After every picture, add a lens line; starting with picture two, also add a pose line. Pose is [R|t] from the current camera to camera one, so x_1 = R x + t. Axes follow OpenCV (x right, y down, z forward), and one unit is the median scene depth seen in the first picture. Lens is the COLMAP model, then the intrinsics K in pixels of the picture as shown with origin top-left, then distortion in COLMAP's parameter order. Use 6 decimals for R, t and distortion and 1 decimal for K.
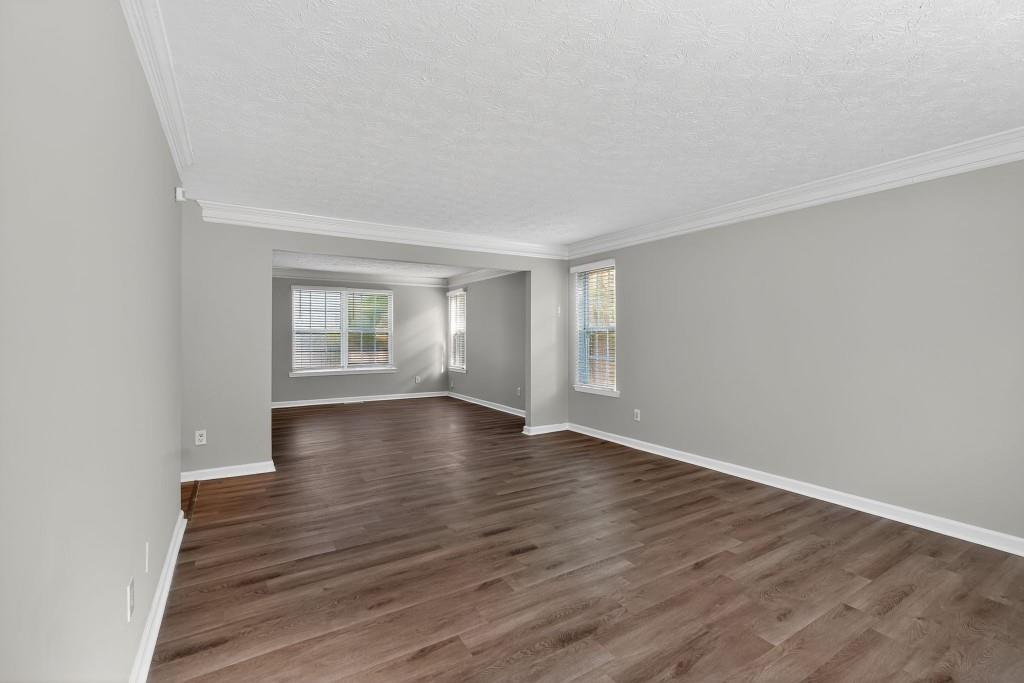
lens RADIAL K [[451.3, 0, 514.0], [0, 451.3, 334.0], [0, 0, 1]] dist [-0.013677, 0.000678]
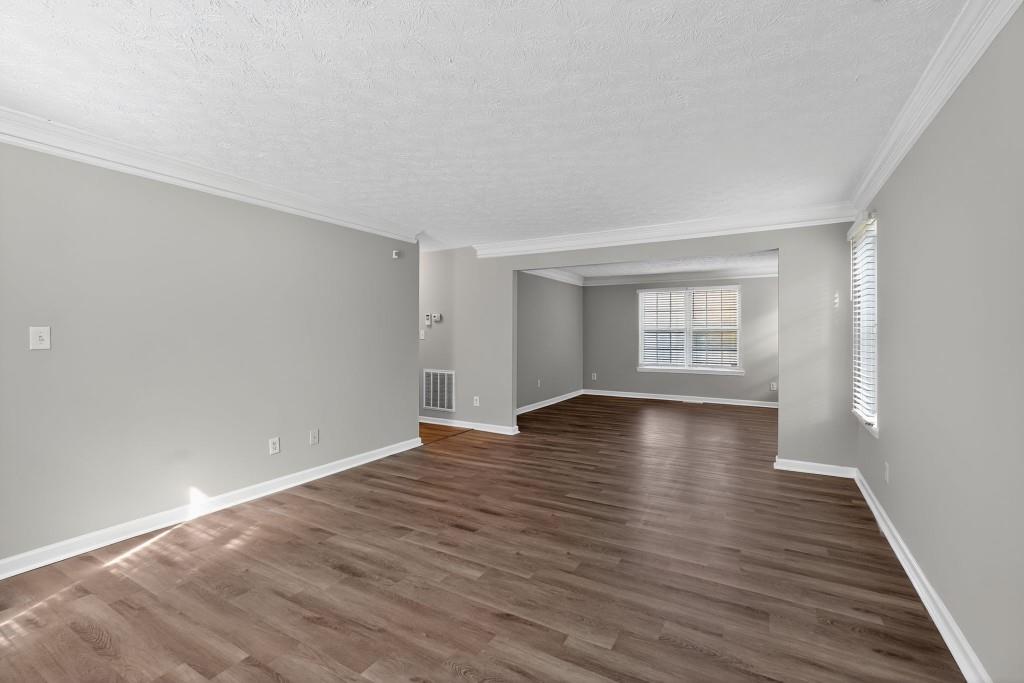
lens RADIAL K [[451.3, 0, 514.0], [0, 451.3, 334.0], [0, 0, 1]] dist [-0.013677, 0.000678]
pose [[0.471906, 0.003122, -0.881643, 1.091437], [-0.000150, 0.999994, 0.003461, -0.004857], [0.881649, -0.001501, 0.471904, 0.596844]]
